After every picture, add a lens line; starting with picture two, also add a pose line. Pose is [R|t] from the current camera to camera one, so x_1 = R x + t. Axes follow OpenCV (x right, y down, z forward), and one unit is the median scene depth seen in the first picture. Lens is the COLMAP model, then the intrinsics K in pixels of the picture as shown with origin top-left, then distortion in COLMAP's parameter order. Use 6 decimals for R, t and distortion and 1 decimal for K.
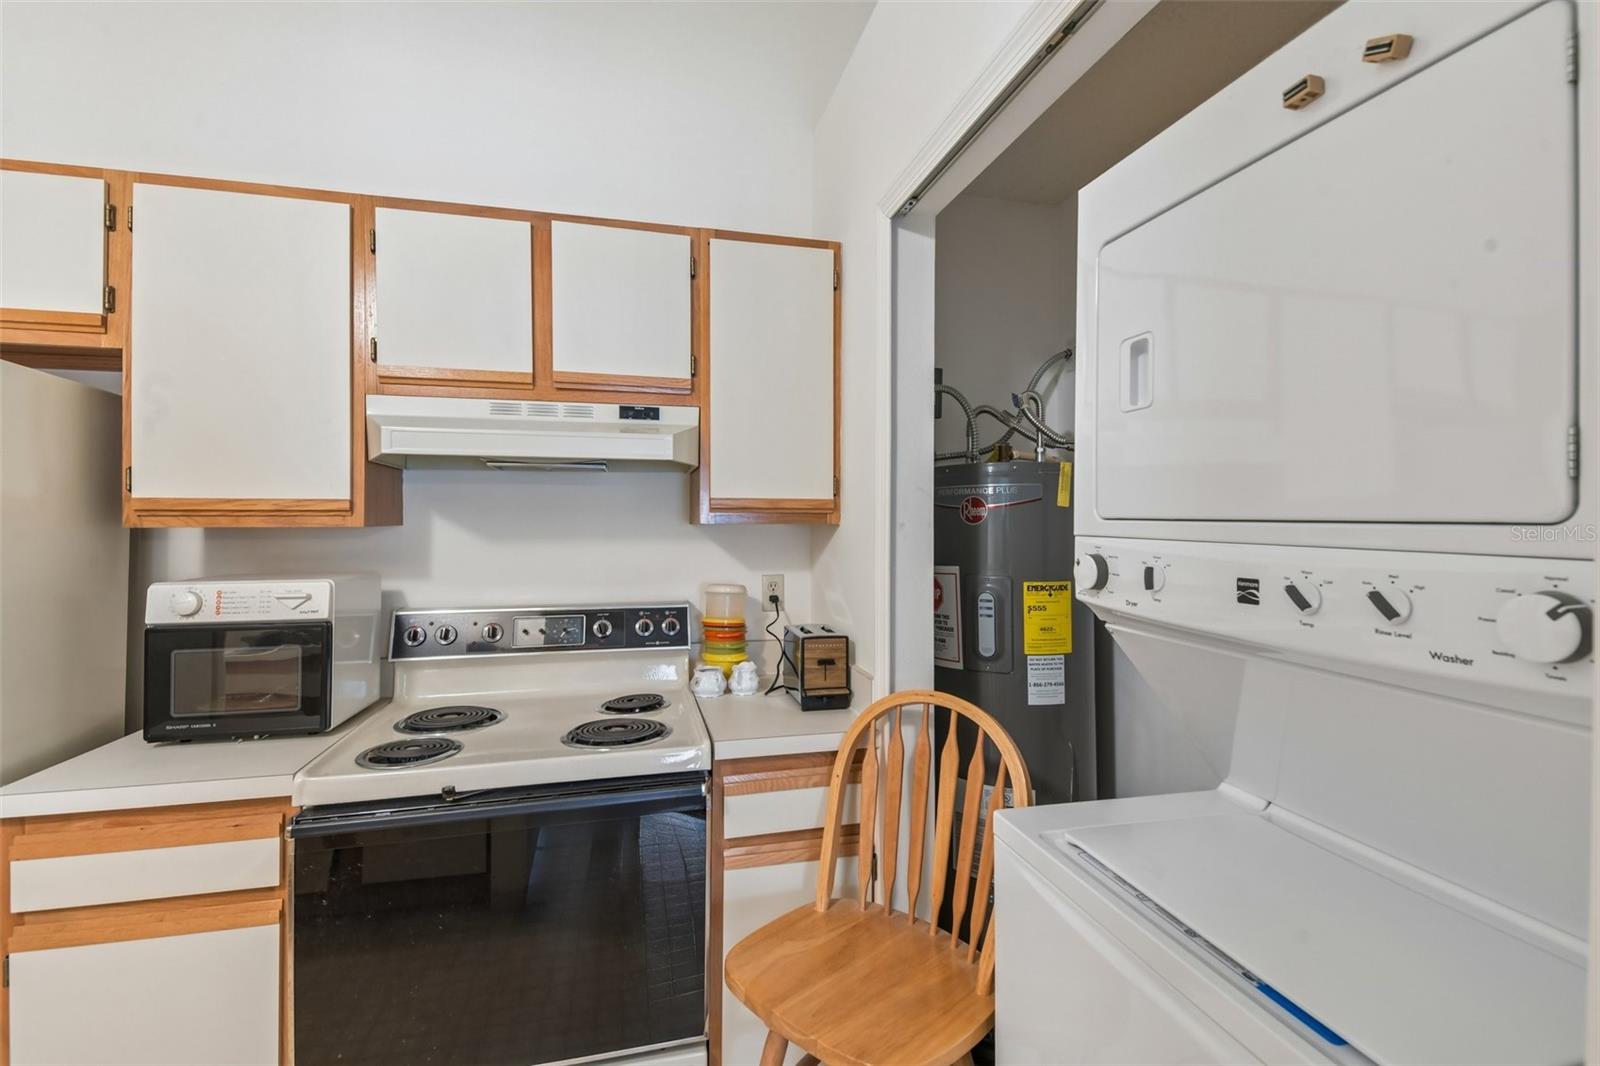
lens RADIAL K [[740.4, 0, 817.2], [0, 740.4, 519.0], [0, 0, 1]] dist [0.045414, -0.016109]
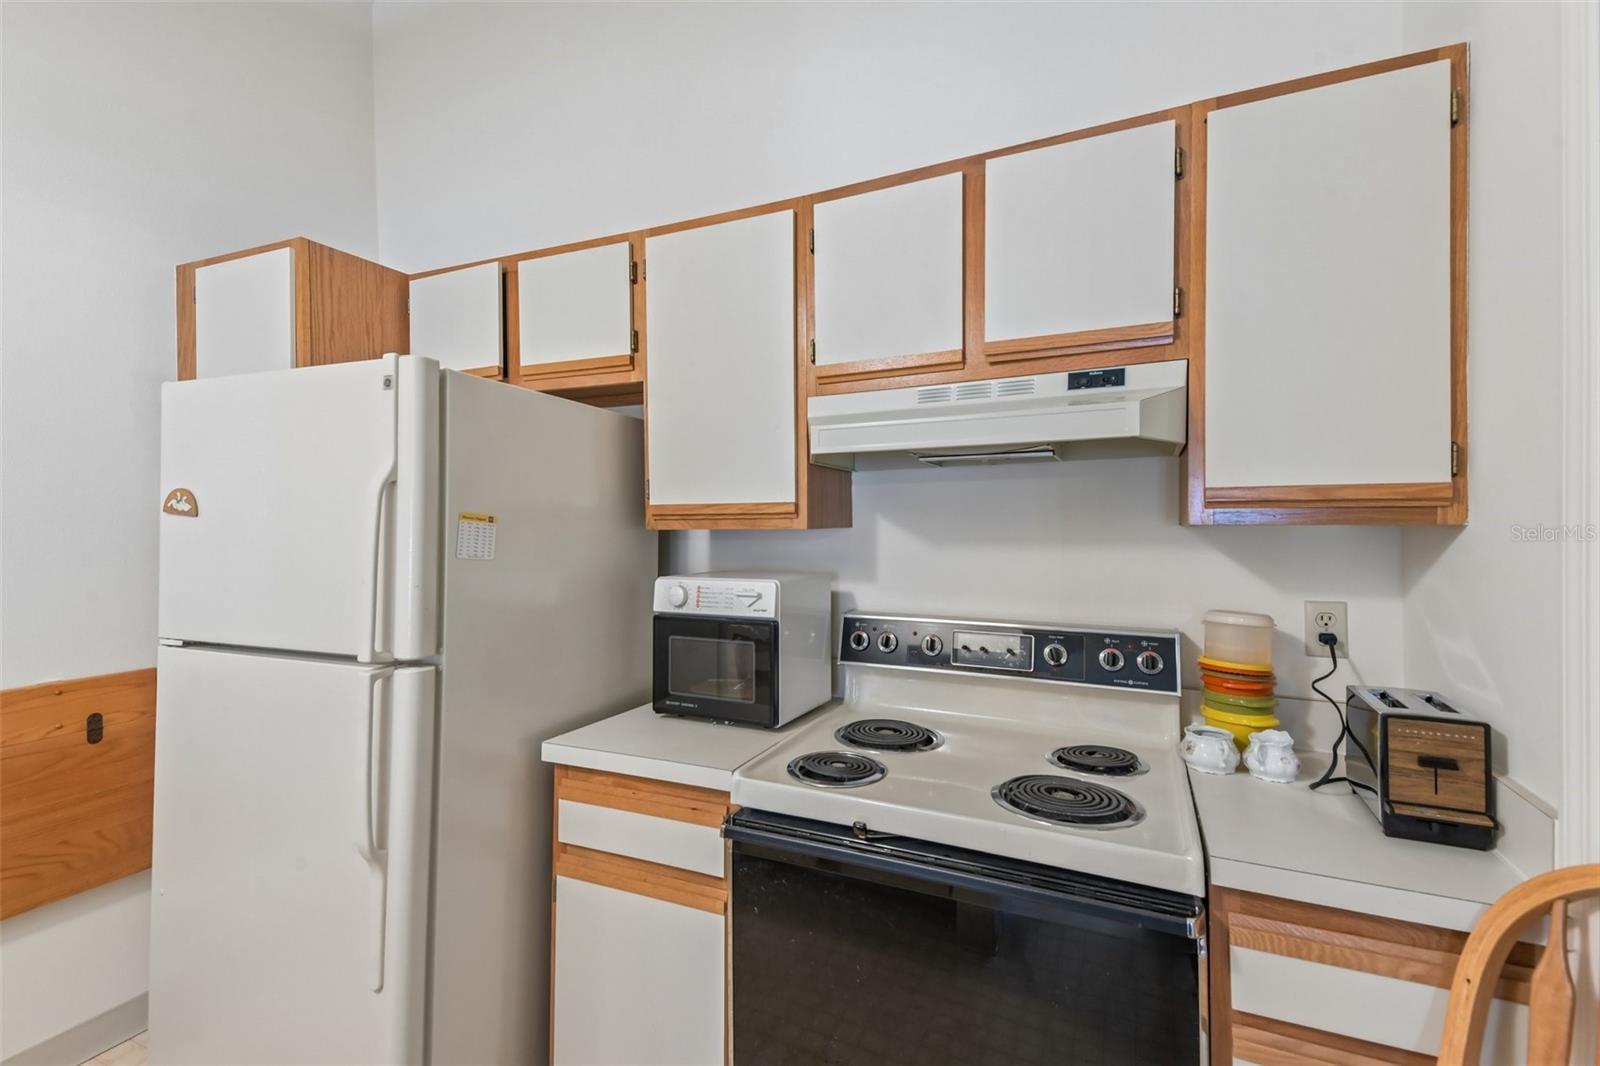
lens RADIAL K [[740.4, 0, 772.8], [0, 740.4, 521.3], [0, 0, 1]] dist [0.045414, -0.016109]
pose [[0.761177, -0.005802, -0.648518, 0.003194], [0.009127, 0.999957, 0.001766, -0.001903], [0.648480, -0.007264, 0.761197, 0.211630]]
